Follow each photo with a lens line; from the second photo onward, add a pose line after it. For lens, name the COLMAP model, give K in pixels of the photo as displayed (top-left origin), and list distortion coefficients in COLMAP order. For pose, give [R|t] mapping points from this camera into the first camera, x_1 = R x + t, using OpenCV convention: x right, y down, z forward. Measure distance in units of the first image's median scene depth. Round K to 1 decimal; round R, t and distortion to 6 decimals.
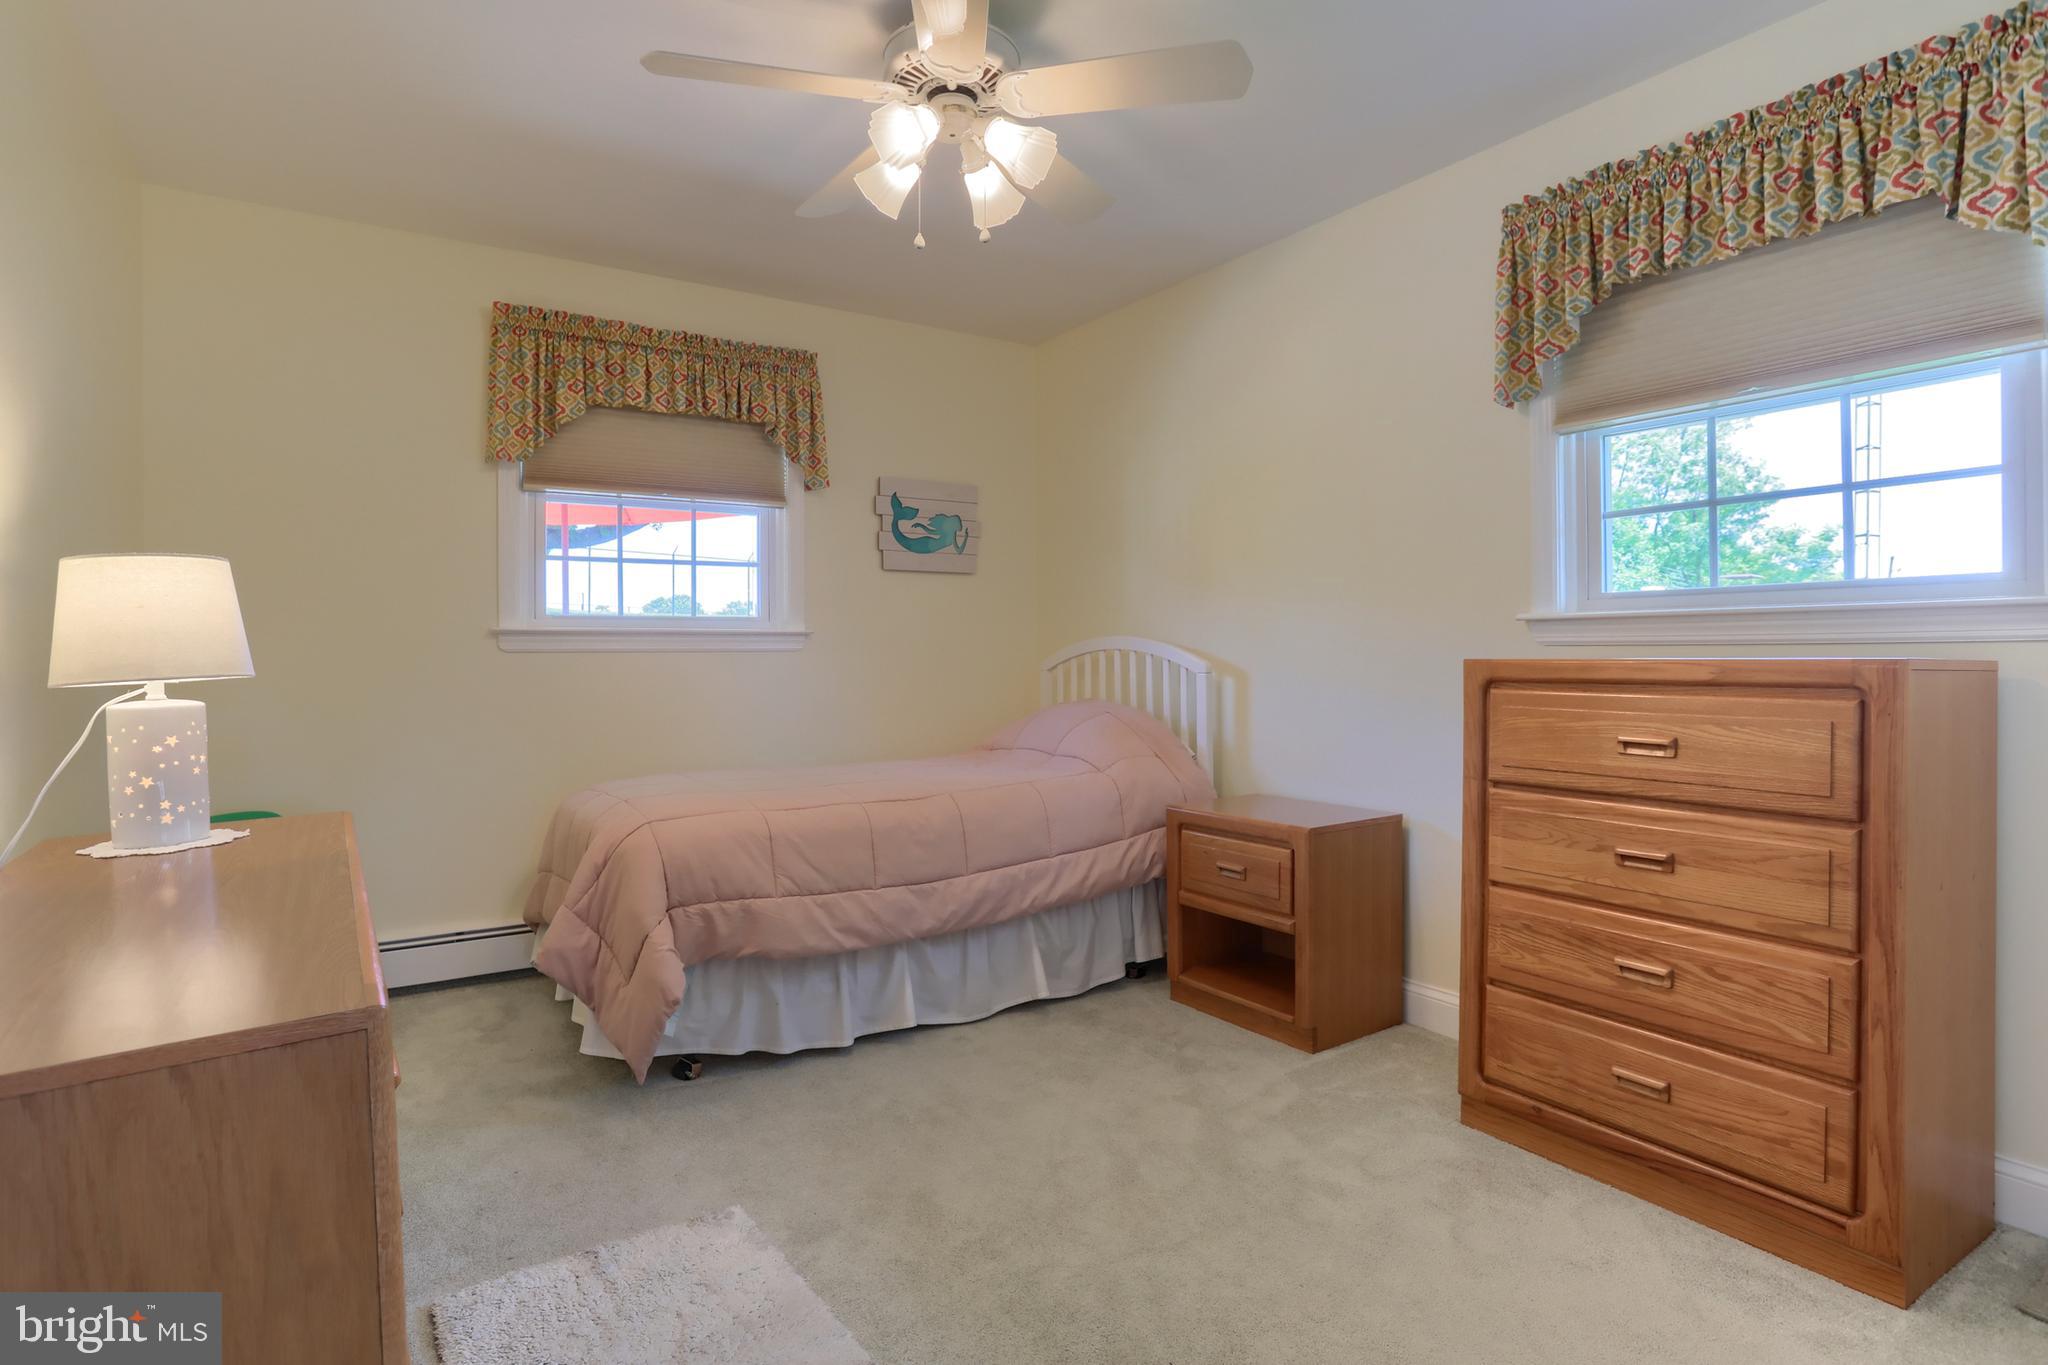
lens RADIAL K [[1102.6, 0, 1024.0], [0, 1102.6, 665.8], [0, 0, 1]] dist [-0.059310, 0.040125]
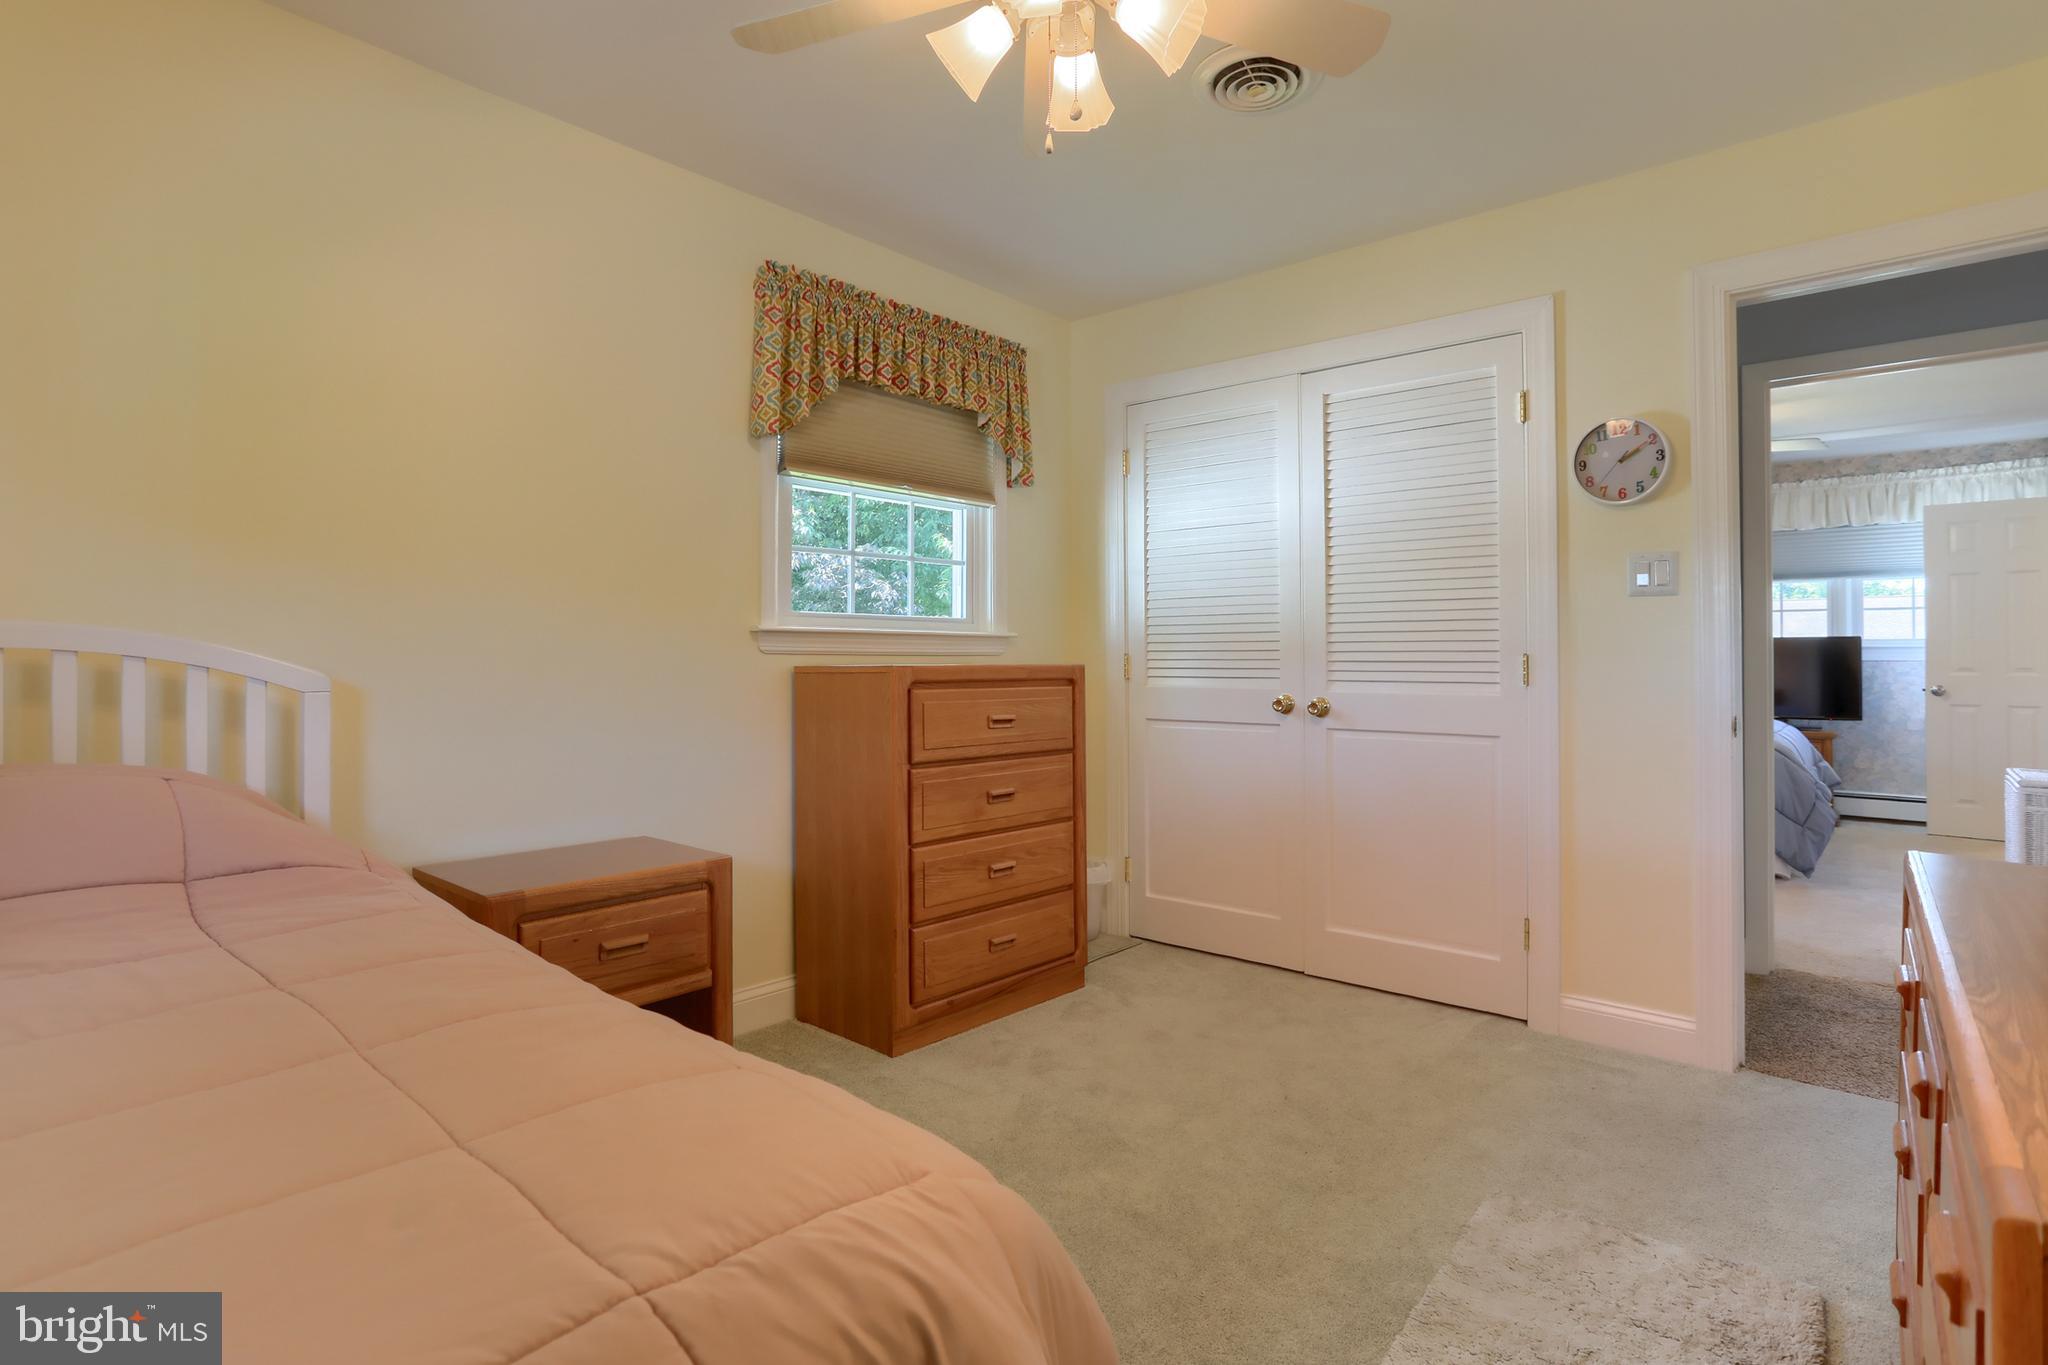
lens RADIAL K [[1034.7, 0, 1017.9], [0, 1034.7, 660.2], [0, 0, 1]] dist [-0.065259, 0.036263]
pose [[-0.289738, 0.005998, 0.957087, -0.795770], [0.009569, 0.999949, -0.003370, -0.007677], [-0.957058, 0.008182, -0.289780, 1.336224]]
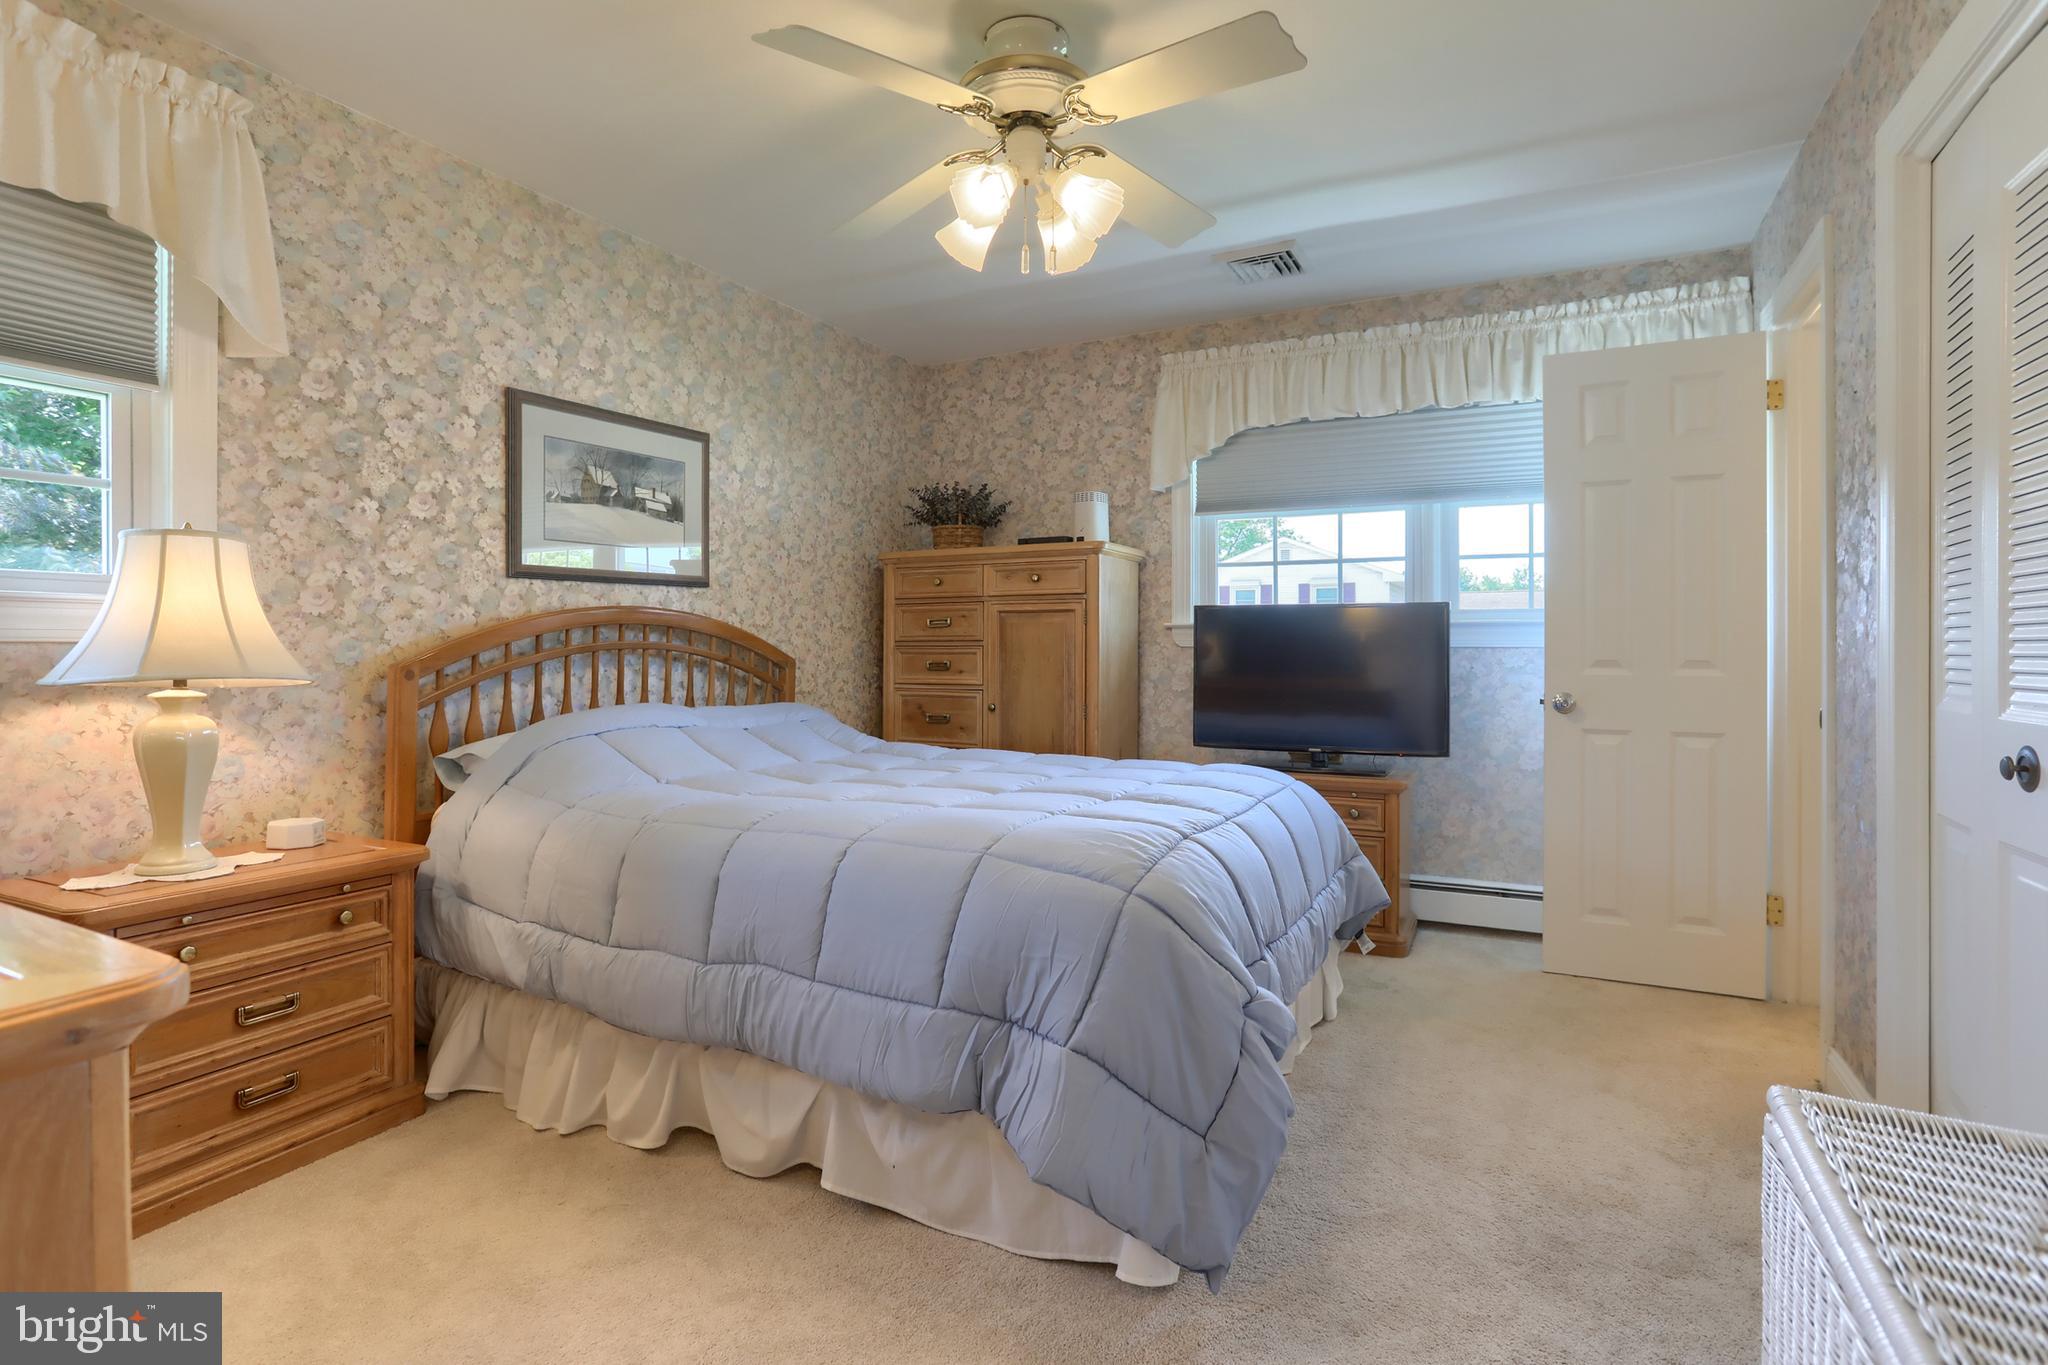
lens RADIAL K [[1034.7, 0, 1017.9], [0, 1034.7, 660.2], [0, 0, 1]] dist [-0.065259, 0.036263]
pose [[-0.510501, -0.006533, 0.859852, -0.529198], [0.004880, 0.999933, 0.010494, -0.003741], [-0.859863, 0.009553, -0.510435, 0.880868]]
